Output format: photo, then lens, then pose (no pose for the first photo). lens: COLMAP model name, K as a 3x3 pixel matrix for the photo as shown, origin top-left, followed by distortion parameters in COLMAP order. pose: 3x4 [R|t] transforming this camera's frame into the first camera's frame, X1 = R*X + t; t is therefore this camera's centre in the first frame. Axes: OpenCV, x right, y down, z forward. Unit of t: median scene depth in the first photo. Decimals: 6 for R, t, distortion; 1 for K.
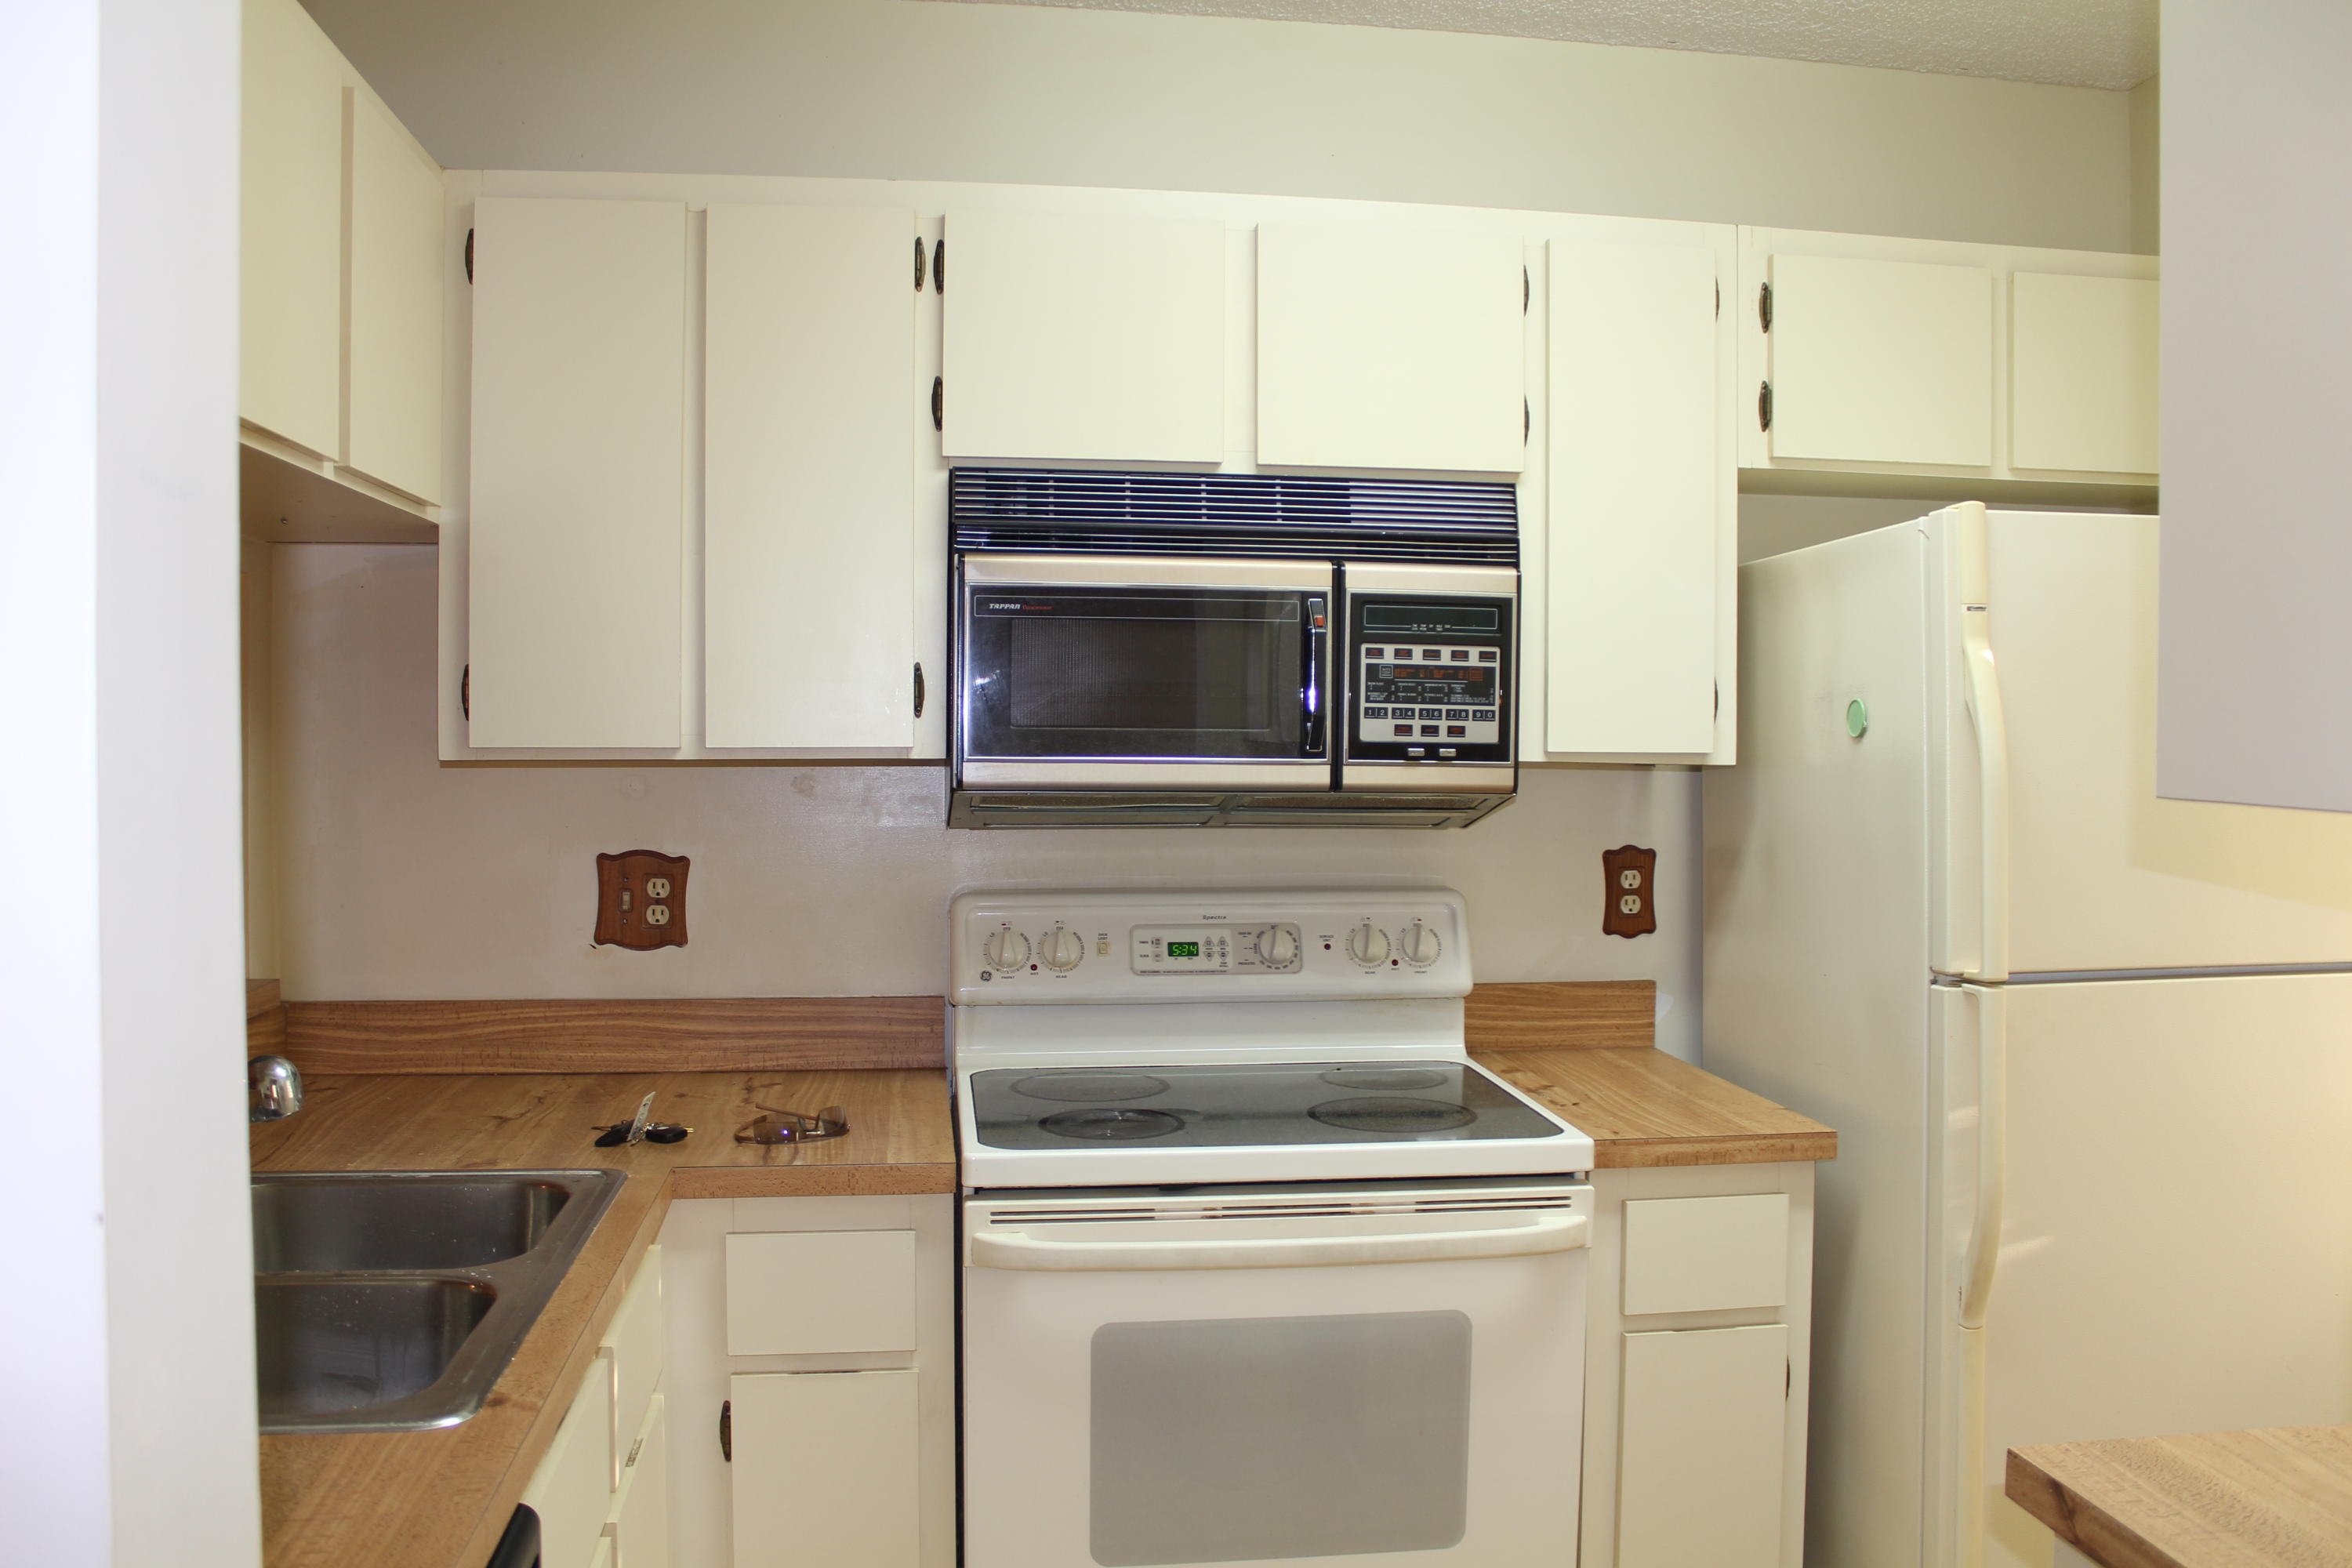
lens RADIAL K [[1935.0, 0, 1216.6], [0, 1935.0, 785.0], [0, 0, 1]] dist [-0.167762, 0.132224]
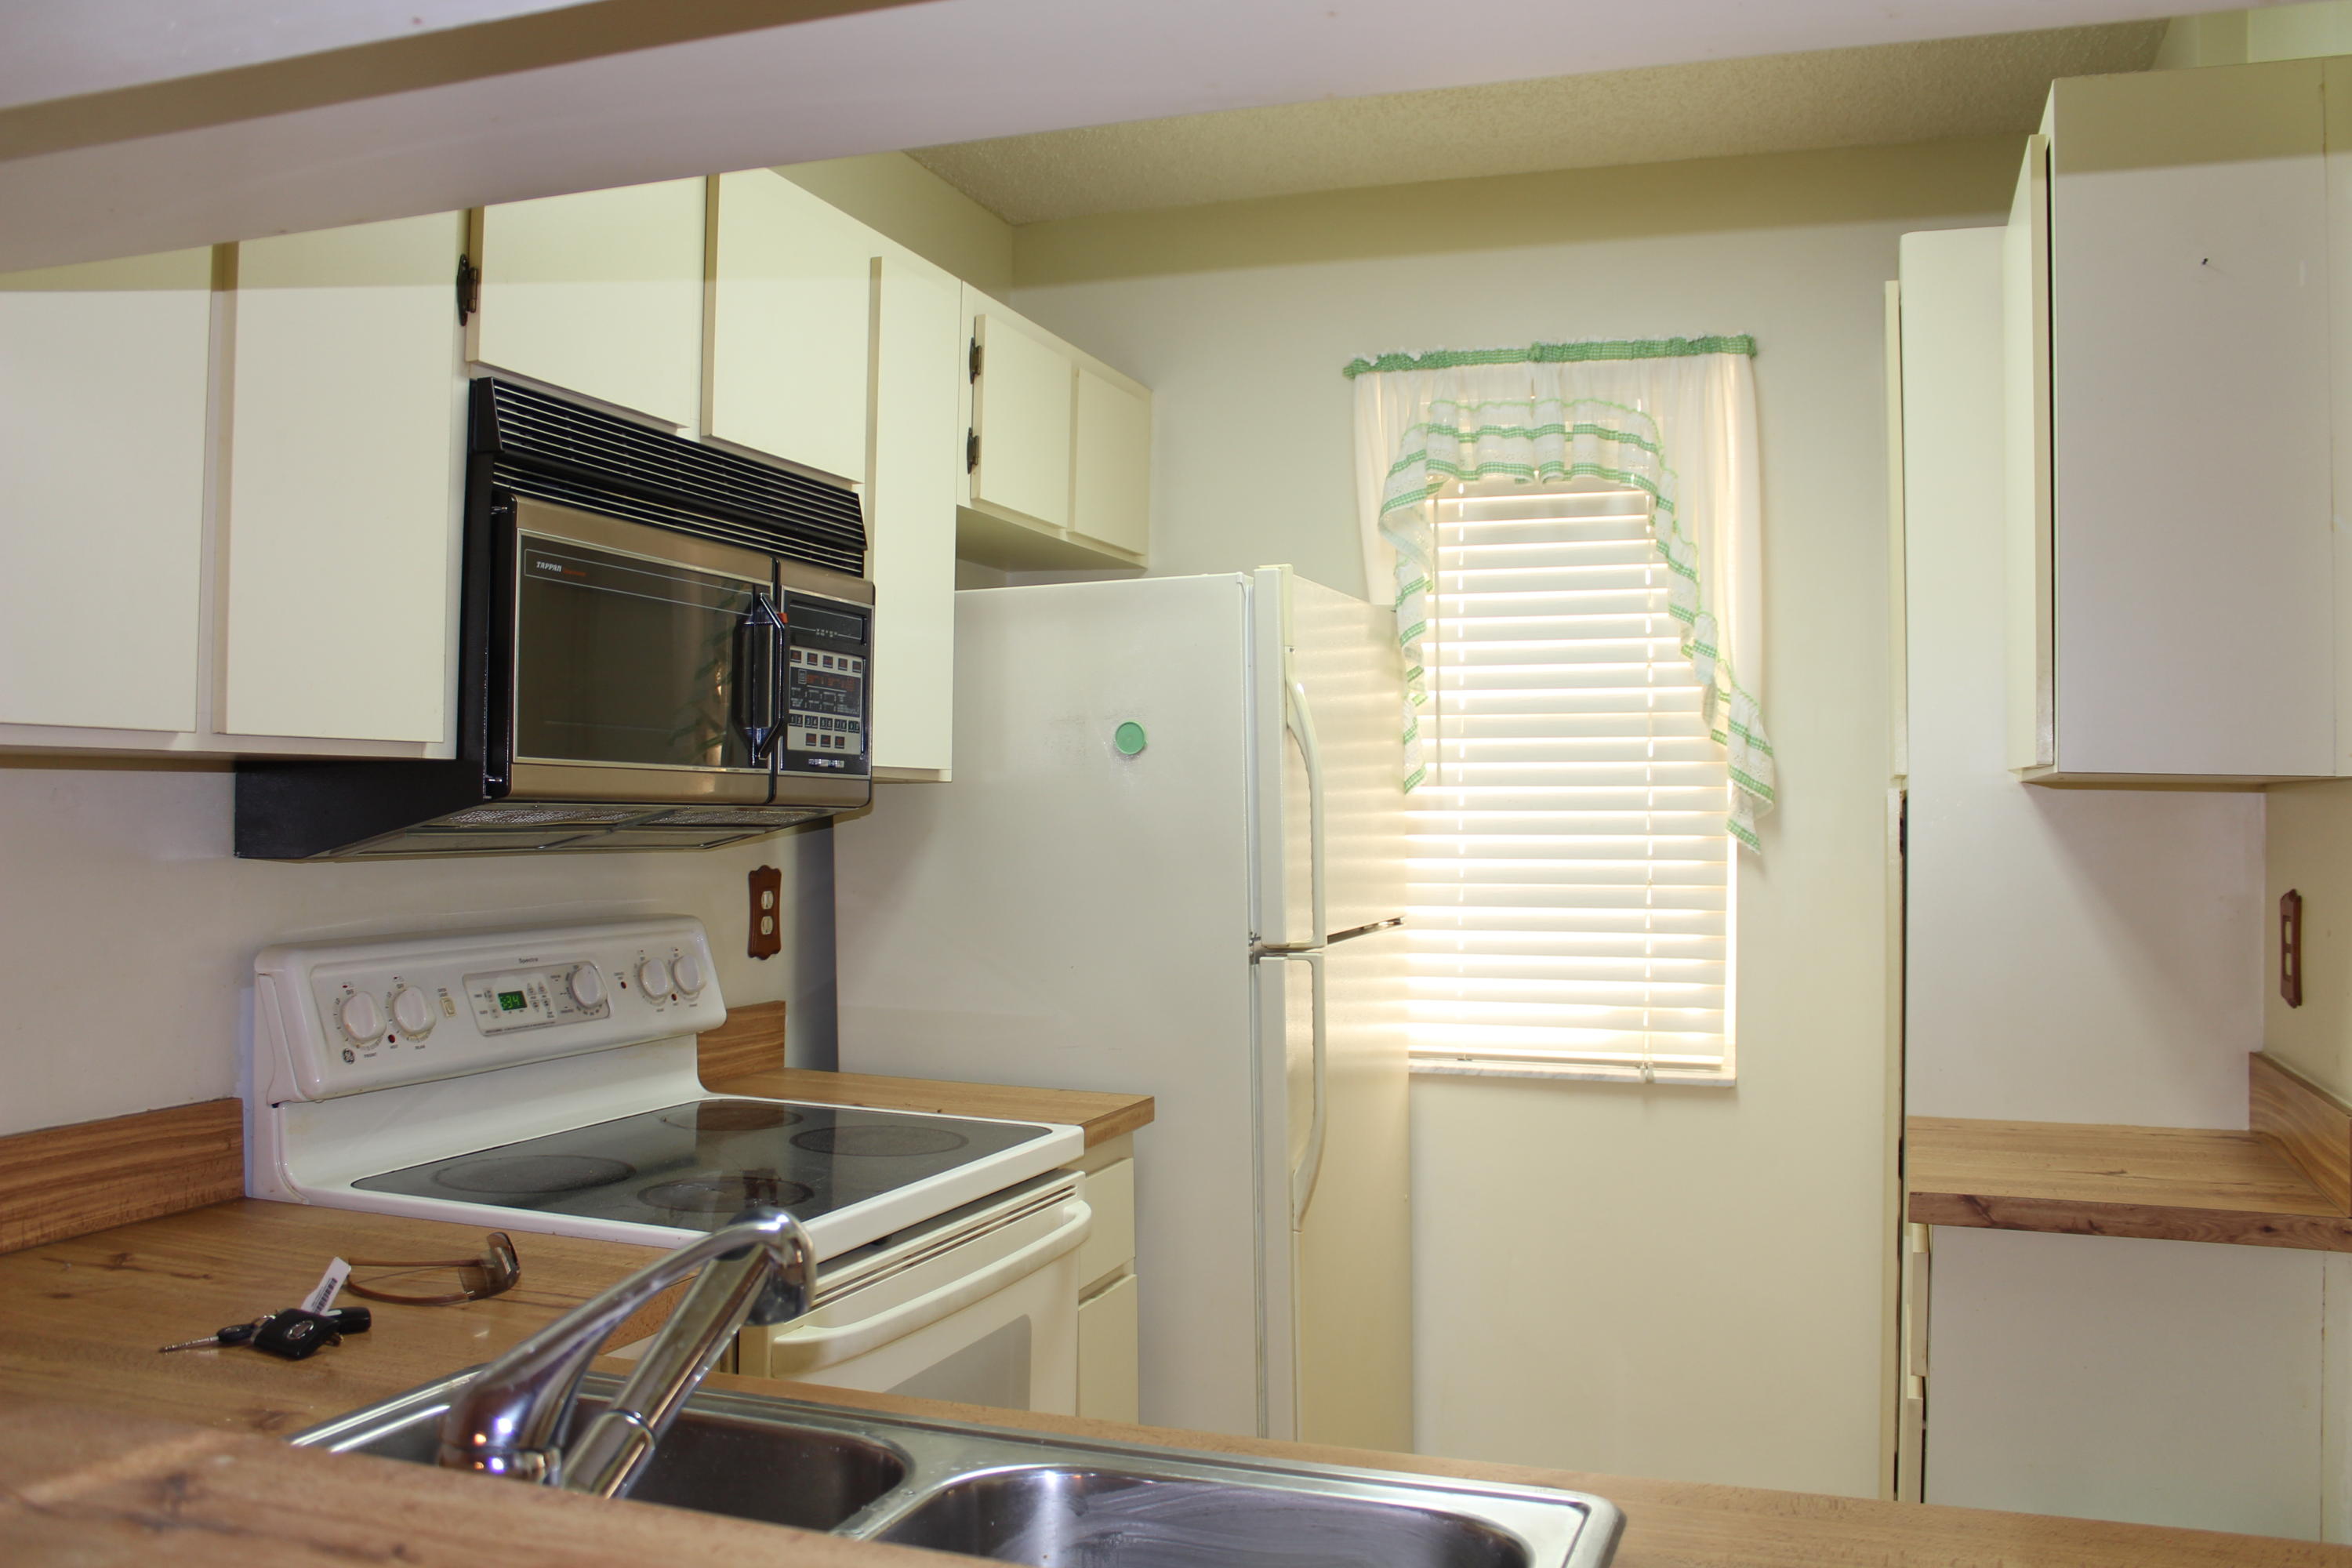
lens RADIAL K [[1935.0, 0, 1216.6], [0, 1935.0, 785.0], [0, 0, 1]] dist [-0.167762, 0.132224]
pose [[0.466805, 0.008486, 0.884319, -0.598394], [0.018885, 0.999630, -0.019562, 0.014833], [-0.884159, 0.025831, 0.466472, 0.361808]]
